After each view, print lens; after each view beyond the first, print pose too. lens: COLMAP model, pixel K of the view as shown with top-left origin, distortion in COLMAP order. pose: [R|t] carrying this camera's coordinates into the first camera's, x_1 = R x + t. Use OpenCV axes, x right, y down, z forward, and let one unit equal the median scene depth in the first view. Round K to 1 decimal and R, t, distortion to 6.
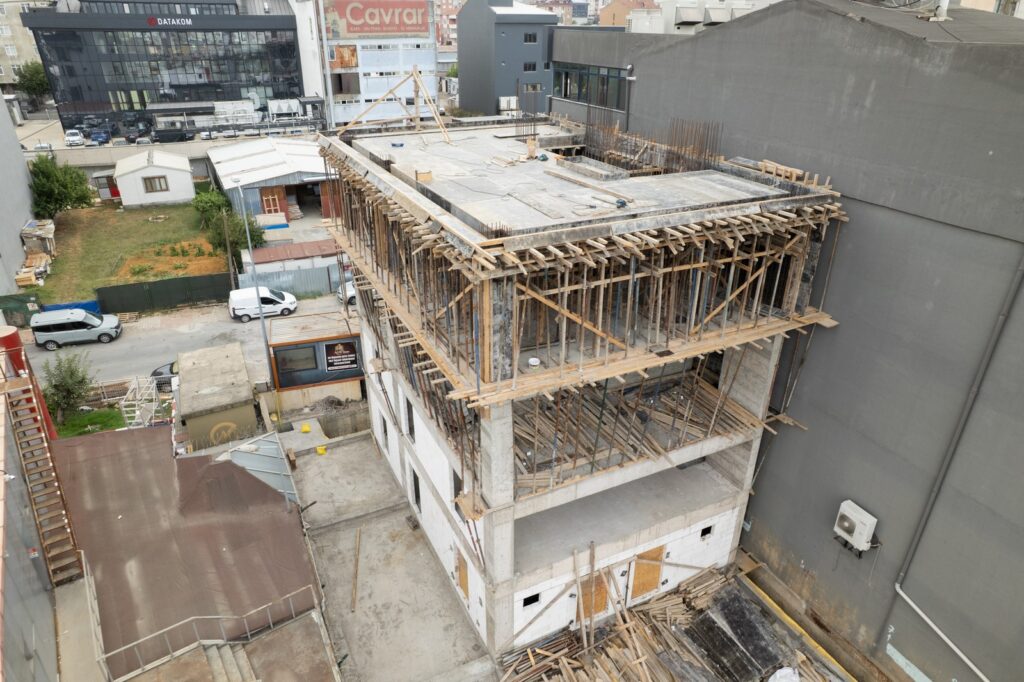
lens RADIAL K [[652.5, 0, 514.4], [0, 652.5, 345.5], [0, 0, 1]] dist [-0.061544, 0.055872]
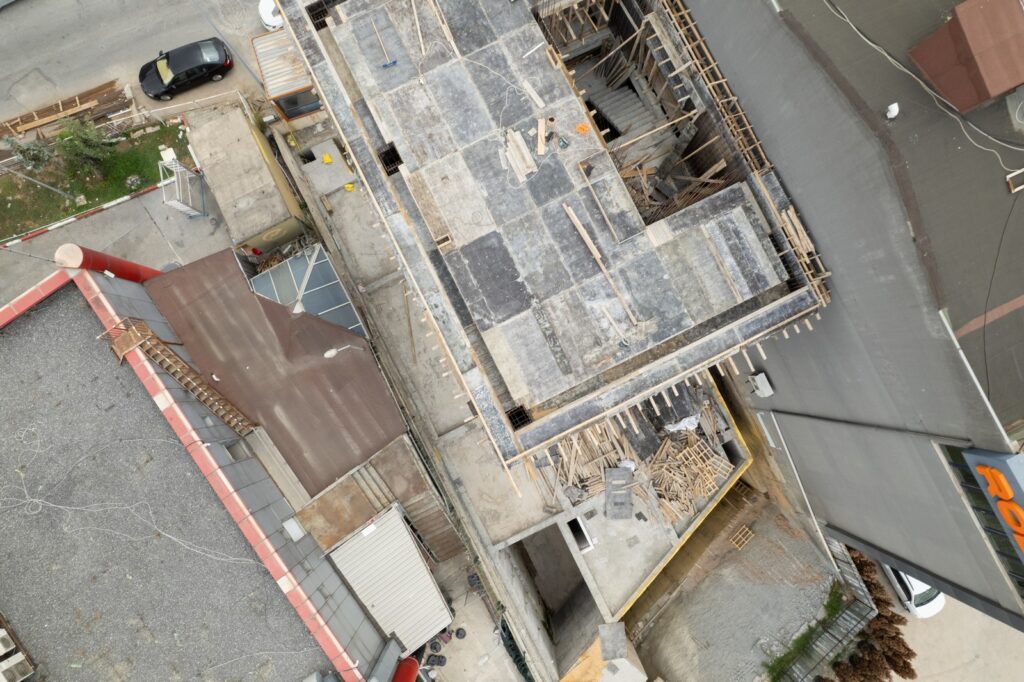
lens RADIAL K [[652.5, 0, 514.4], [0, 652.5, 345.5], [0, 0, 1]] dist [-0.061544, 0.055872]
pose [[0.999993, -0.002871, -0.002316, -0.023354], [0.003439, 0.498603, 0.866824, -0.962326], [-0.001333, -0.866826, 0.498609, 0.319495]]
